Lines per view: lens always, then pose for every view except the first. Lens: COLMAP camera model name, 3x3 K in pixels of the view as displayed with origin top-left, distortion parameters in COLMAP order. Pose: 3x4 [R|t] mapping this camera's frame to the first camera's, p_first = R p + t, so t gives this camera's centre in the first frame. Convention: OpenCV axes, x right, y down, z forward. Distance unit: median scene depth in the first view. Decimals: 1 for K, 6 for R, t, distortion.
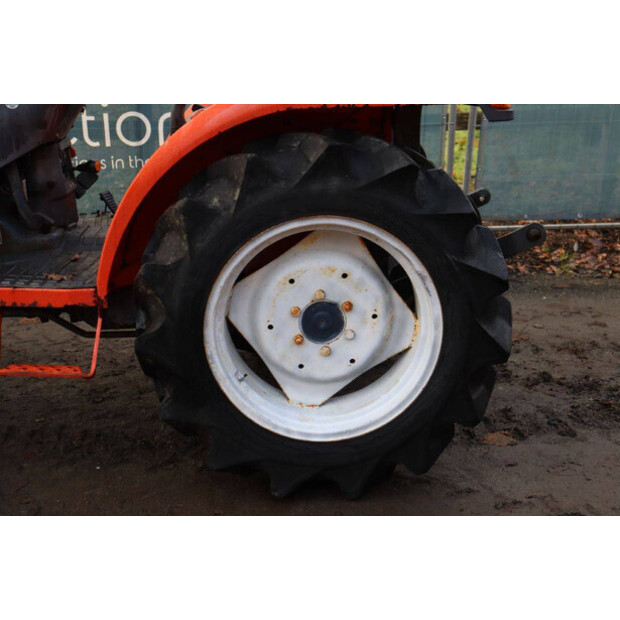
lens RADIAL K [[970.4, 0, 311.7], [0, 970.4, 312.4], [0, 0, 1]] dist [0.124759, 0.000000]
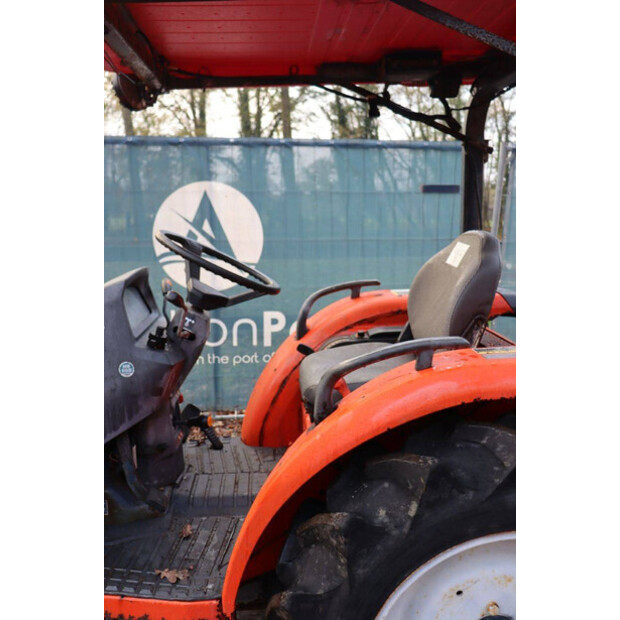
lens RADIAL K [[598.2, 0, 308.8], [0, 598.2, 309.4], [0, 0, 1]] dist [-0.053768, 0.000000]
pose [[0.999299, 0.001409, 0.037399, -0.166385], [0.004102, 0.989150, -0.146853, -0.196197], [-0.037200, 0.146904, 0.988451, 0.473356]]
